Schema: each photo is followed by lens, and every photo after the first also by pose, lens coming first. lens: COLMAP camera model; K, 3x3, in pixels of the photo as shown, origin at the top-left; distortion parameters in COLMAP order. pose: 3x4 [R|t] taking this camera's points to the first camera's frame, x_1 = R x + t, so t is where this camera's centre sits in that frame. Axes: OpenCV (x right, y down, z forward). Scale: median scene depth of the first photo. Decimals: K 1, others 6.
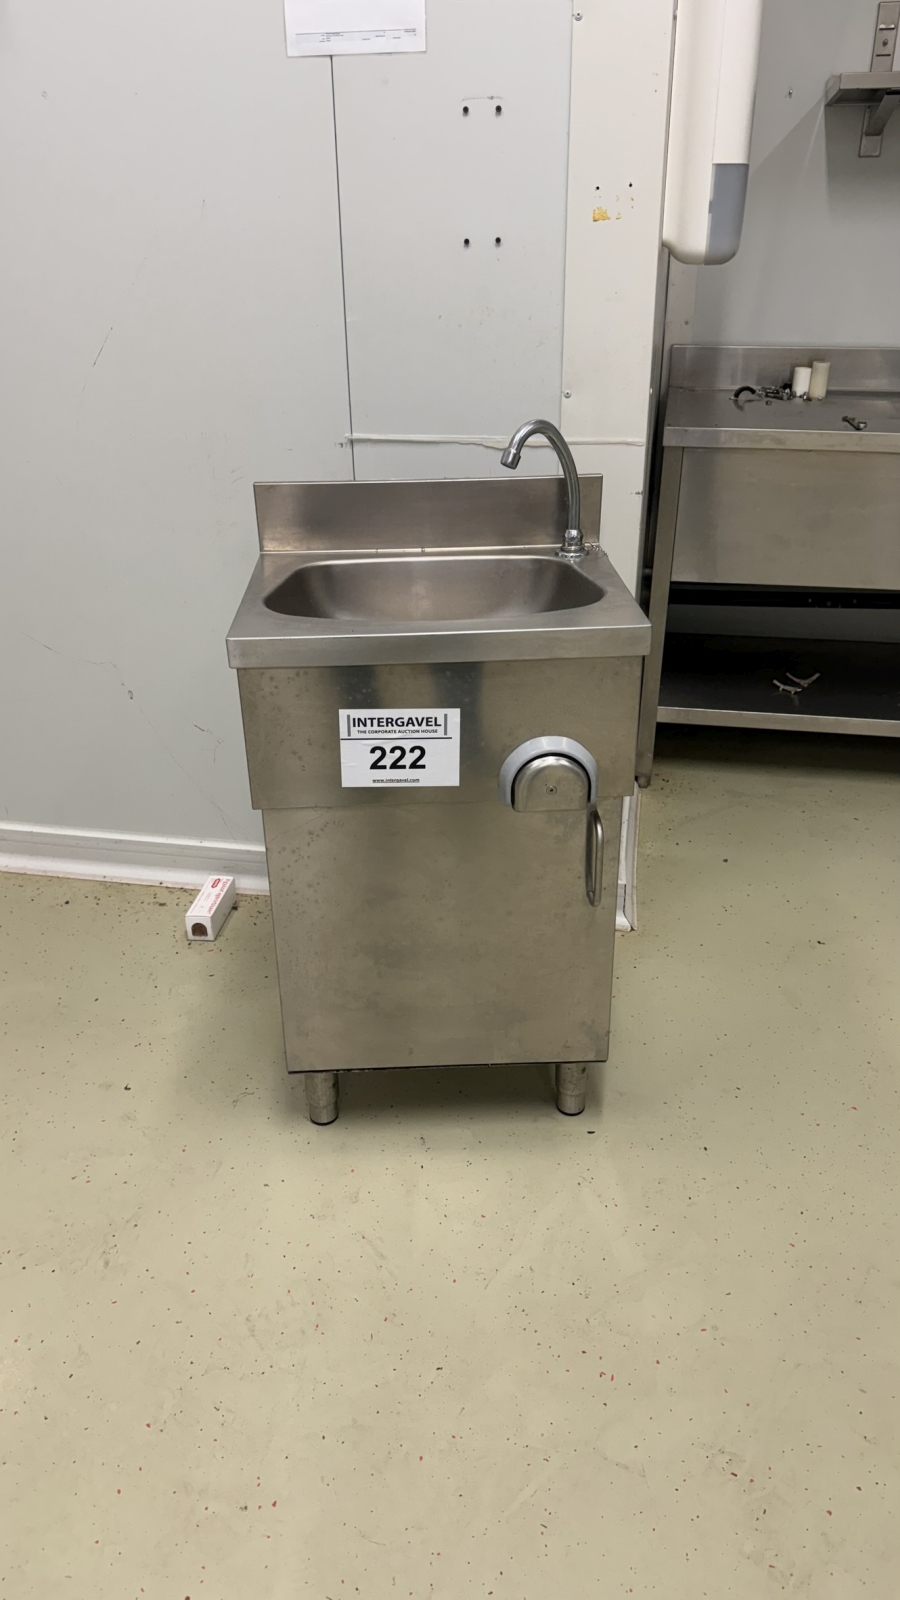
lens RADIAL K [[1170.6, 0, 450.3], [0, 1170.6, 806.5], [0, 0, 1]] dist [0.047922, -0.047427]
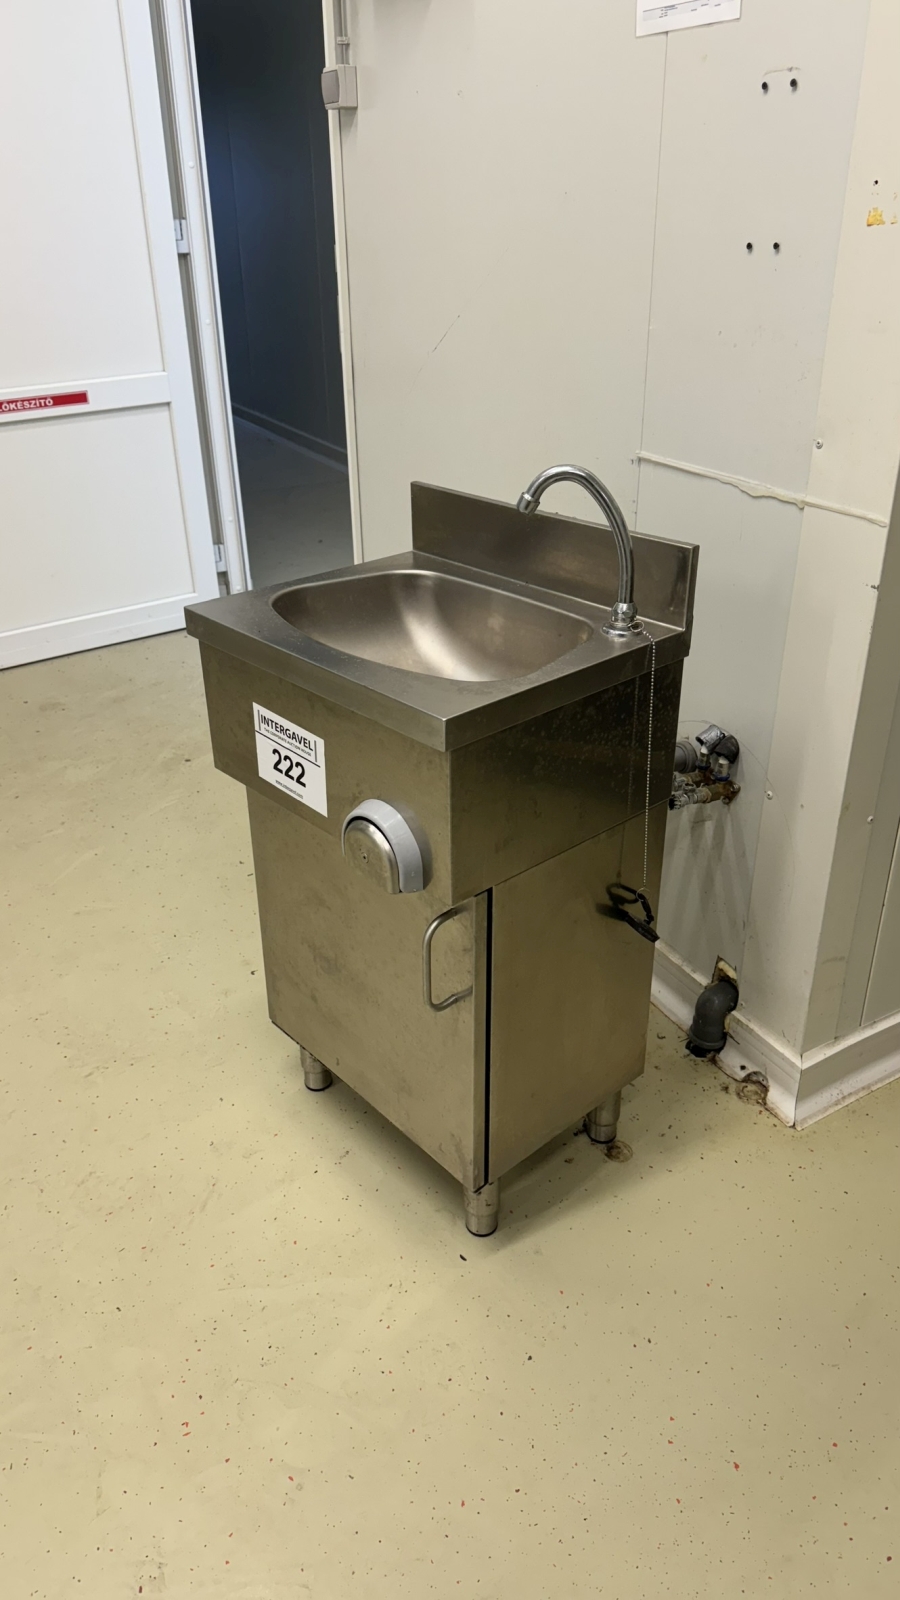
lens RADIAL K [[1170.6, 0, 415.5], [0, 1170.6, 796.9], [0, 0, 1]] dist [0.047922, -0.047427]
pose [[0.619537, 0.364030, -0.695454, 0.640733], [-0.344233, 0.922226, 0.176077, -0.204038], [0.705463, 0.130312, 0.696664, 0.335243]]
